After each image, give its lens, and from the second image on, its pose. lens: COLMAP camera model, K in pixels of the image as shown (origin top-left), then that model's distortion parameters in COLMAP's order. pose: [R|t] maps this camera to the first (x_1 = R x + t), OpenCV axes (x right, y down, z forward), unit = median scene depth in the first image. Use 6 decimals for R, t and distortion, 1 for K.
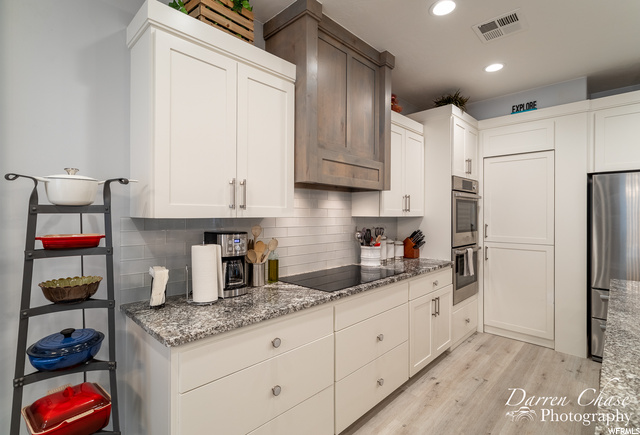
lens RADIAL K [[310.8, 0, 316.7], [0, 310.8, 215.1], [0, 0, 1]] dist [0.005802, 0.001962]
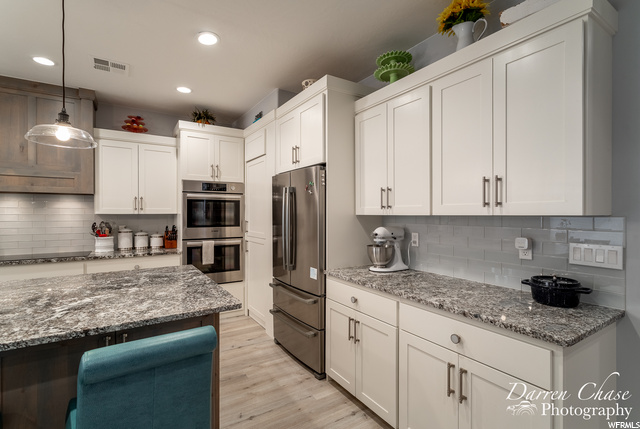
lens RADIAL K [[304.4, 0, 318.1], [0, 304.4, 215.0], [0, 0, 1]] dist [0.000509, 0.002007]
pose [[0.973541, -0.001587, -0.228507, 1.298234], [0.002734, 0.999985, 0.004702, 0.005608], [0.228497, -0.005202, 0.973531, -0.023708]]
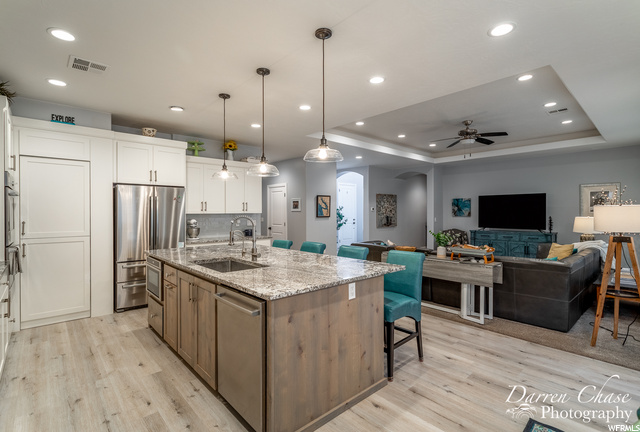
lens RADIAL K [[304.4, 0, 316.9], [0, 304.4, 212.7], [0, 0, 1]] dist [0.000509, 0.002007]
pose [[0.072789, -0.003707, 0.997340, -0.457319], [0.003730, 0.999987, 0.003445, 0.000678], [-0.997340, 0.003469, 0.072802, -0.021795]]
